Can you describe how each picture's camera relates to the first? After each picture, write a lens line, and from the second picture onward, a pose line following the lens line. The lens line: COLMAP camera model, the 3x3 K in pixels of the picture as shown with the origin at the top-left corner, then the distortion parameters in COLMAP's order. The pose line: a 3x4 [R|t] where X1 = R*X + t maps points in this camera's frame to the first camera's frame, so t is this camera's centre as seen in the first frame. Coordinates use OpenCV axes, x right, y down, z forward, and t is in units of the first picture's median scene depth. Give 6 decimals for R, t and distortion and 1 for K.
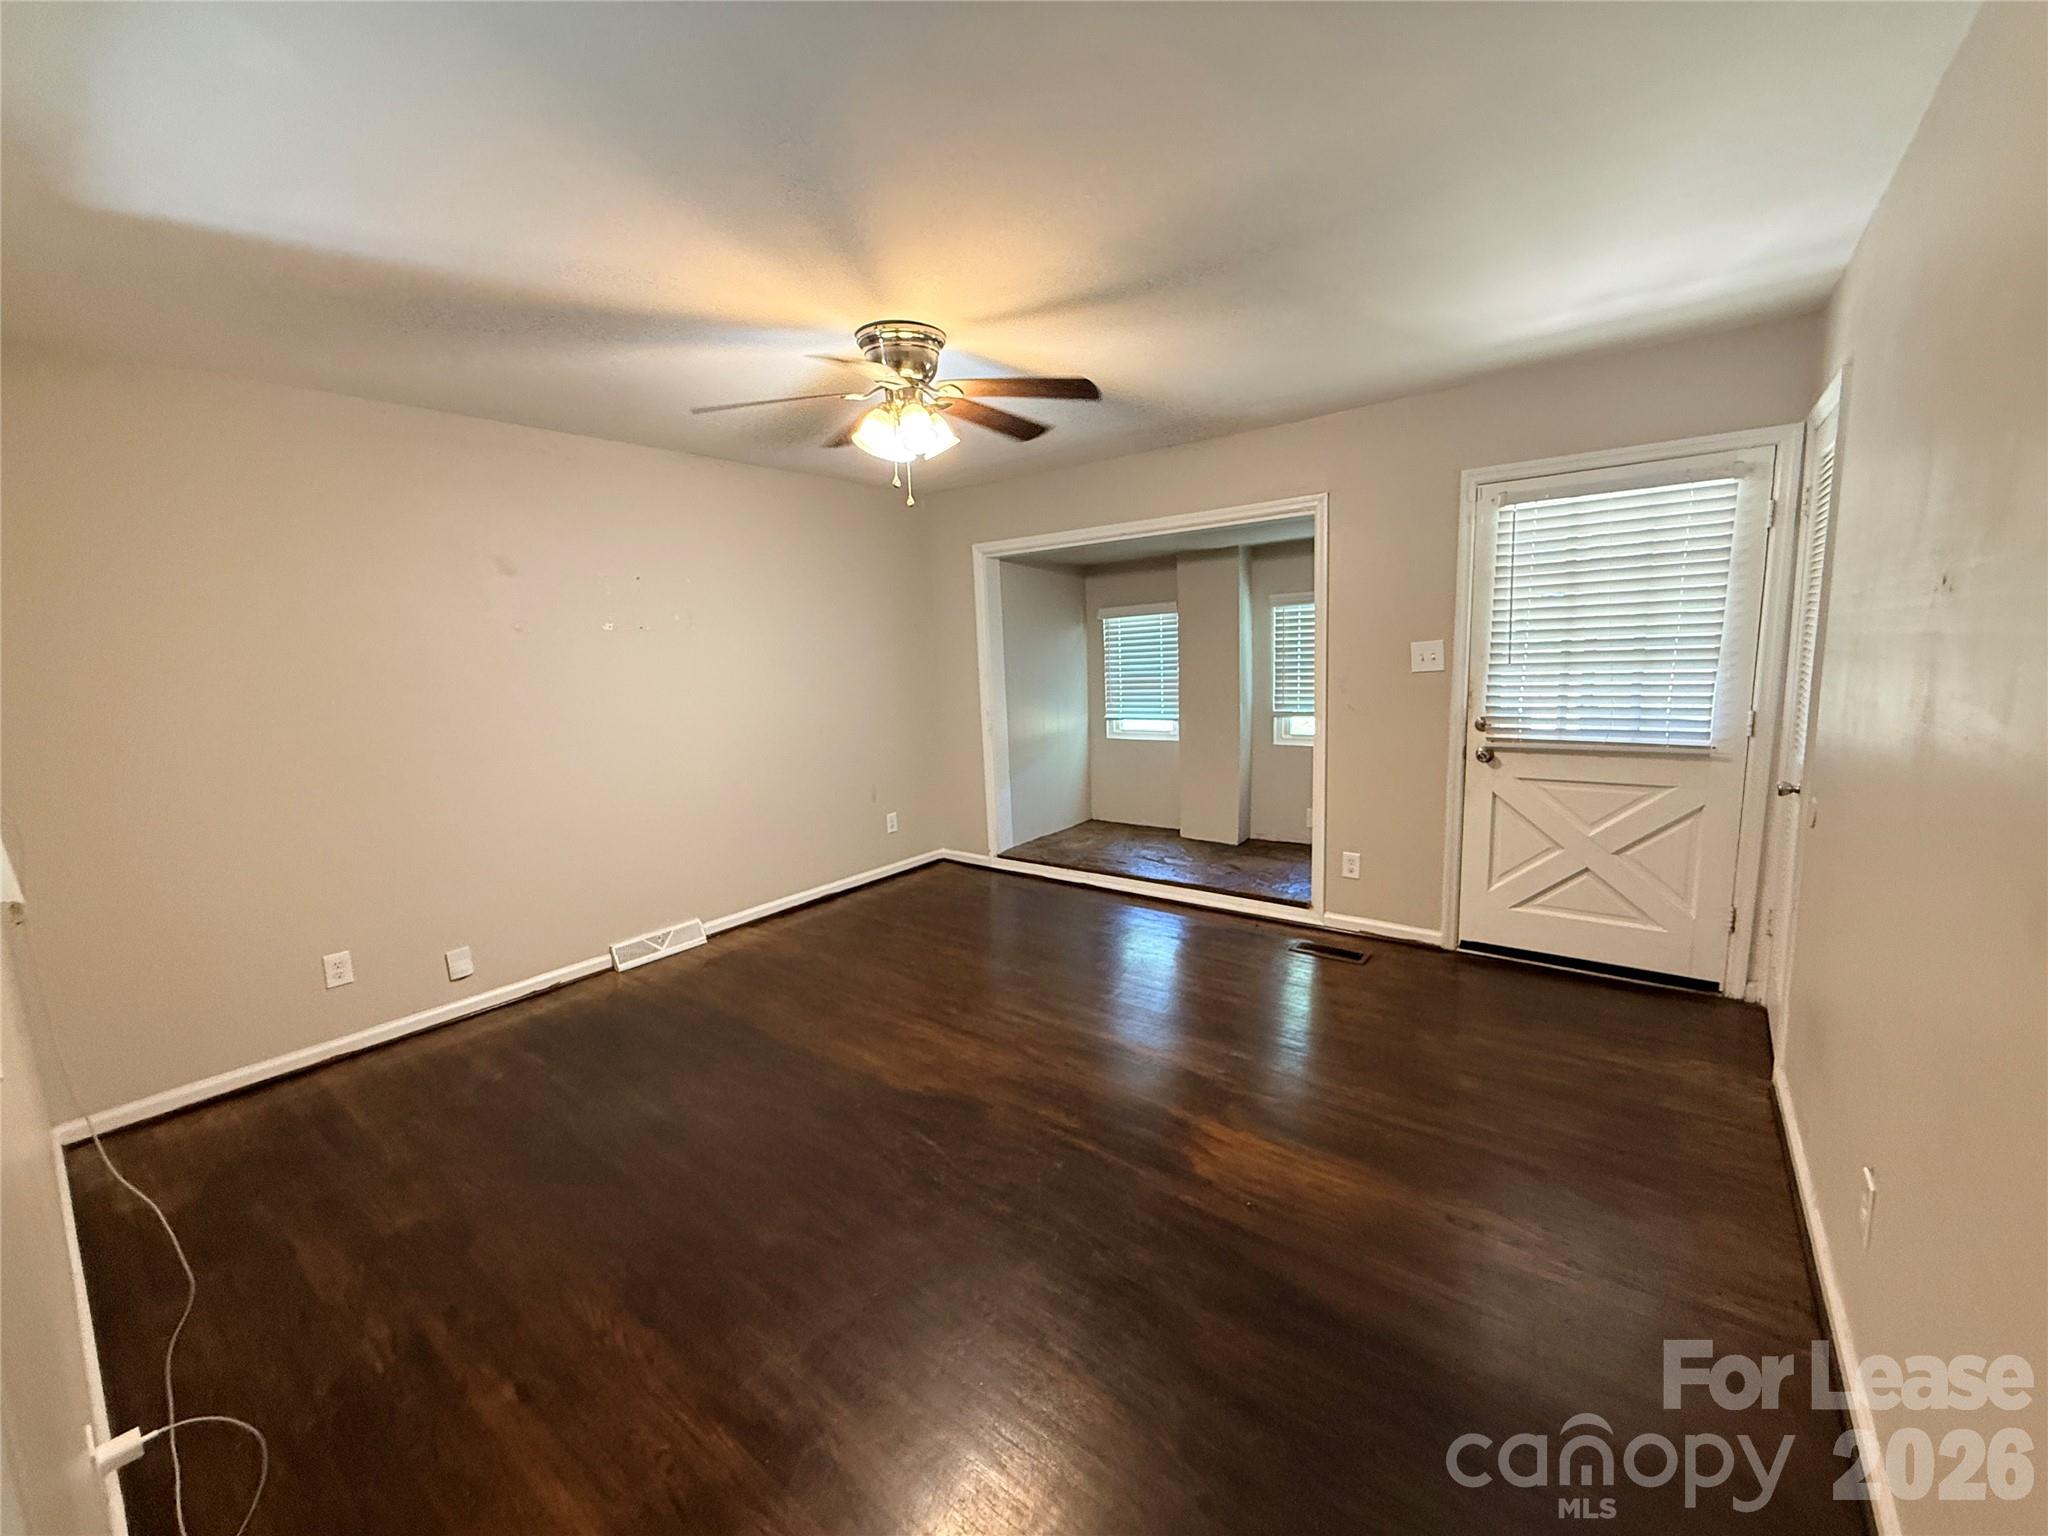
lens RADIAL K [[836.9, 0, 1005.1], [0, 836.9, 773.1], [0, 0, 1]] dist [-0.002069, -0.000177]
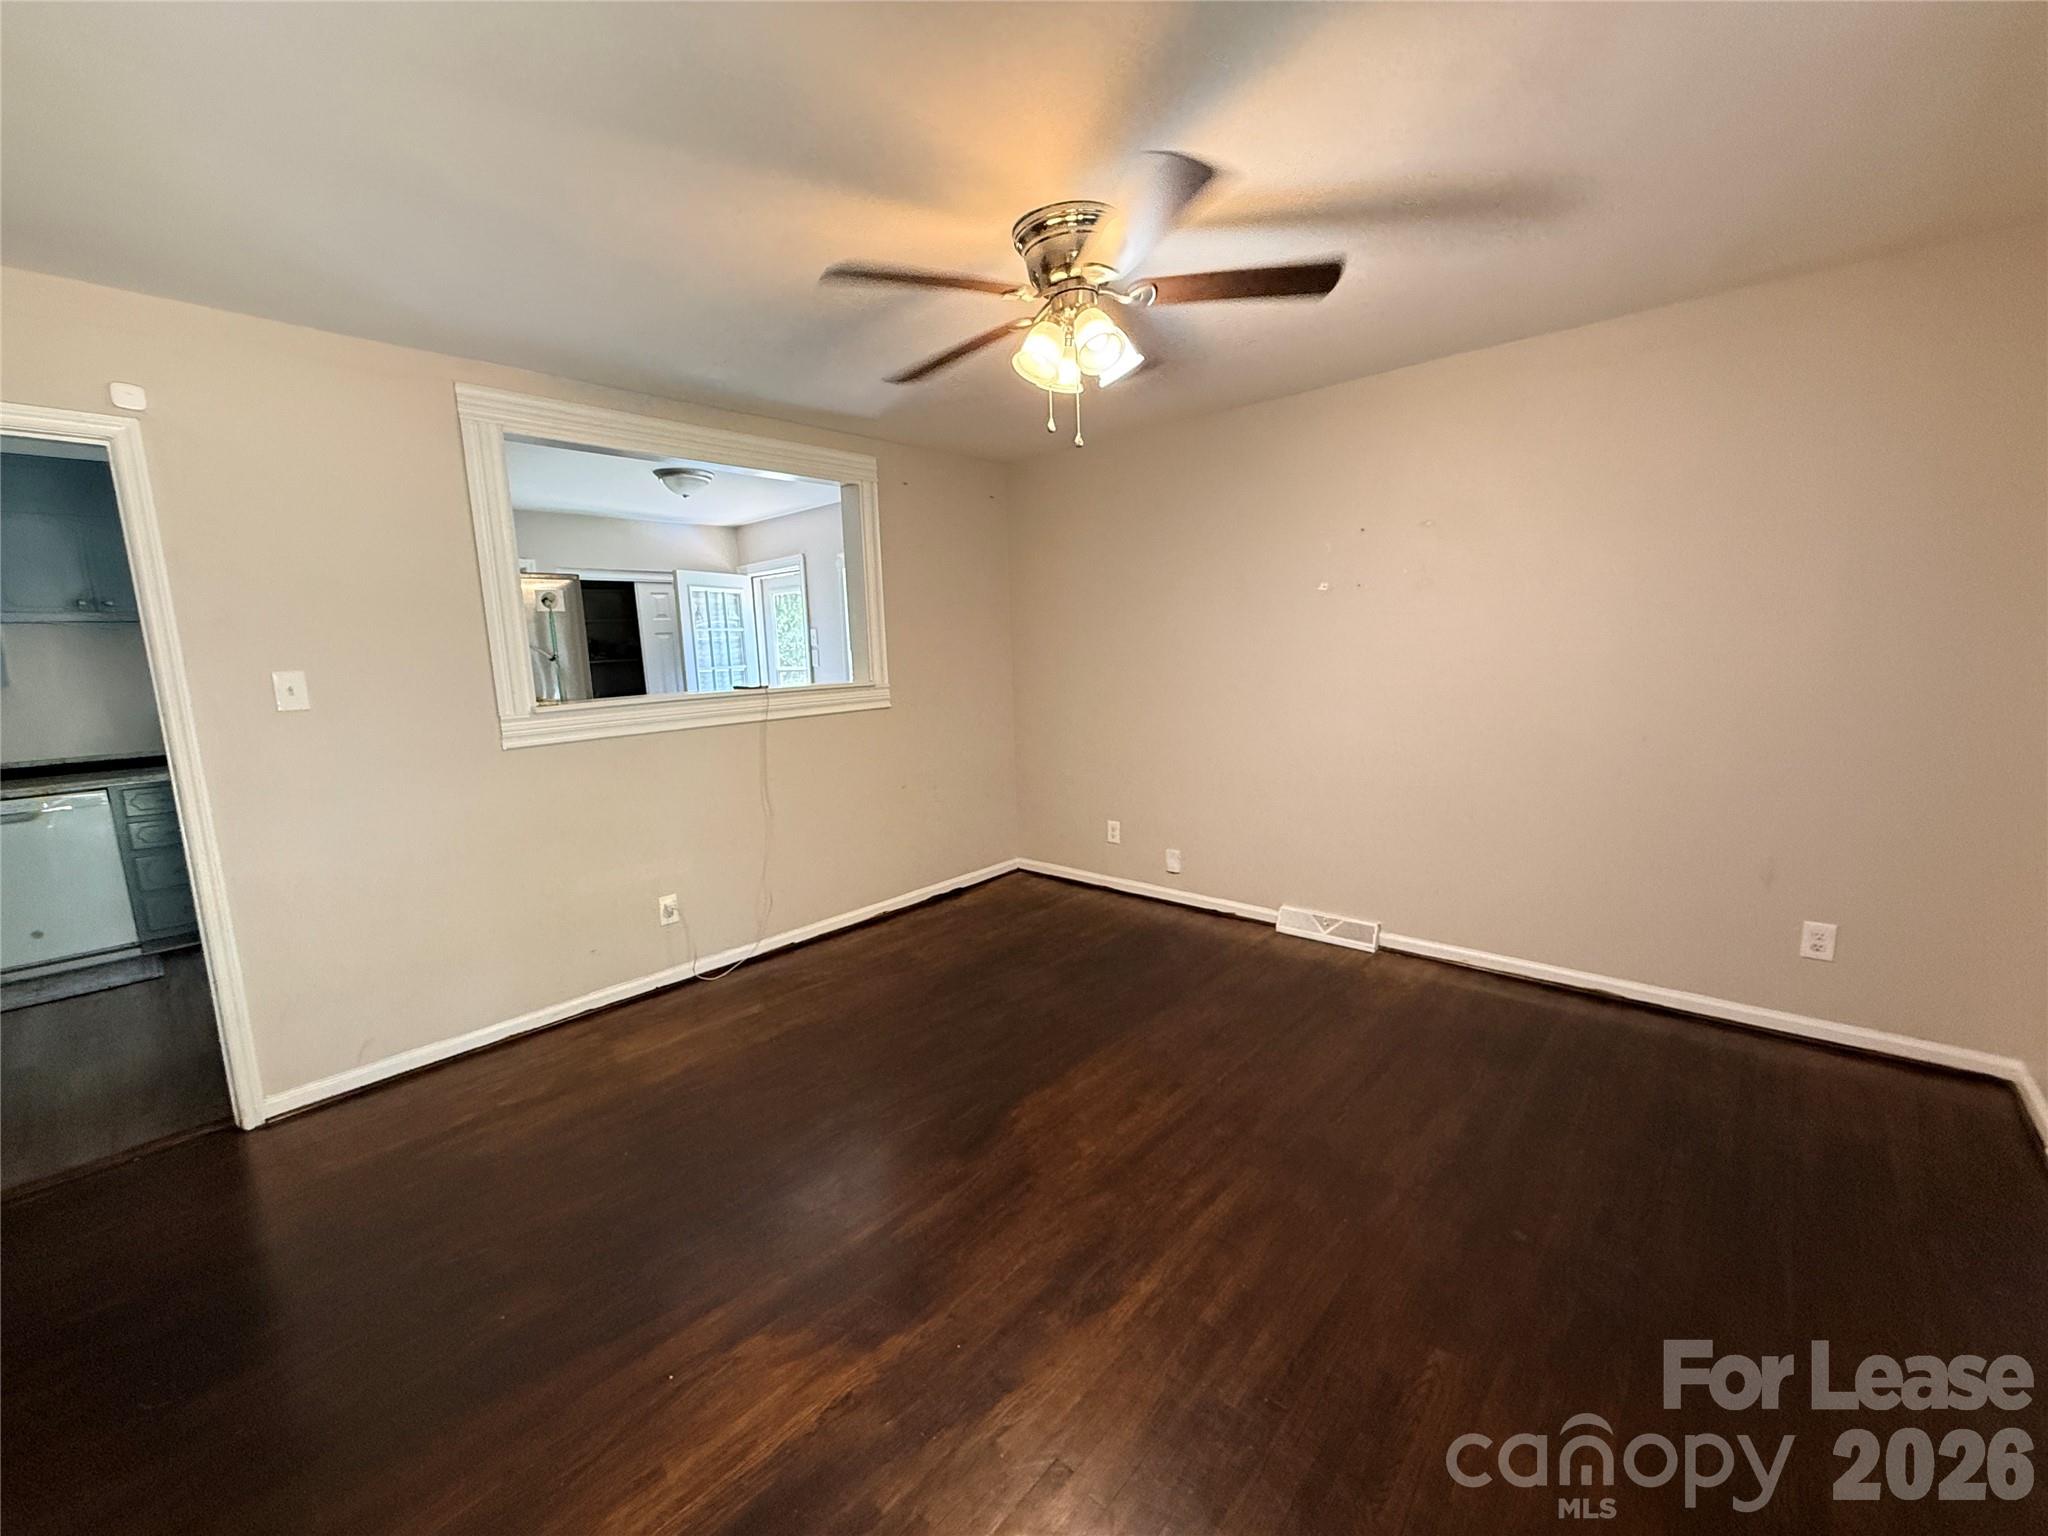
lens RADIAL K [[836.9, 0, 1020.8], [0, 836.9, 775.0], [0, 0, 1]] dist [-0.002069, -0.000177]
pose [[-0.091847, 0.194599, -0.976573, 0.563799], [-0.110038, 0.972729, 0.204182, -0.128535], [0.989675, 0.126213, -0.067929, 0.816670]]
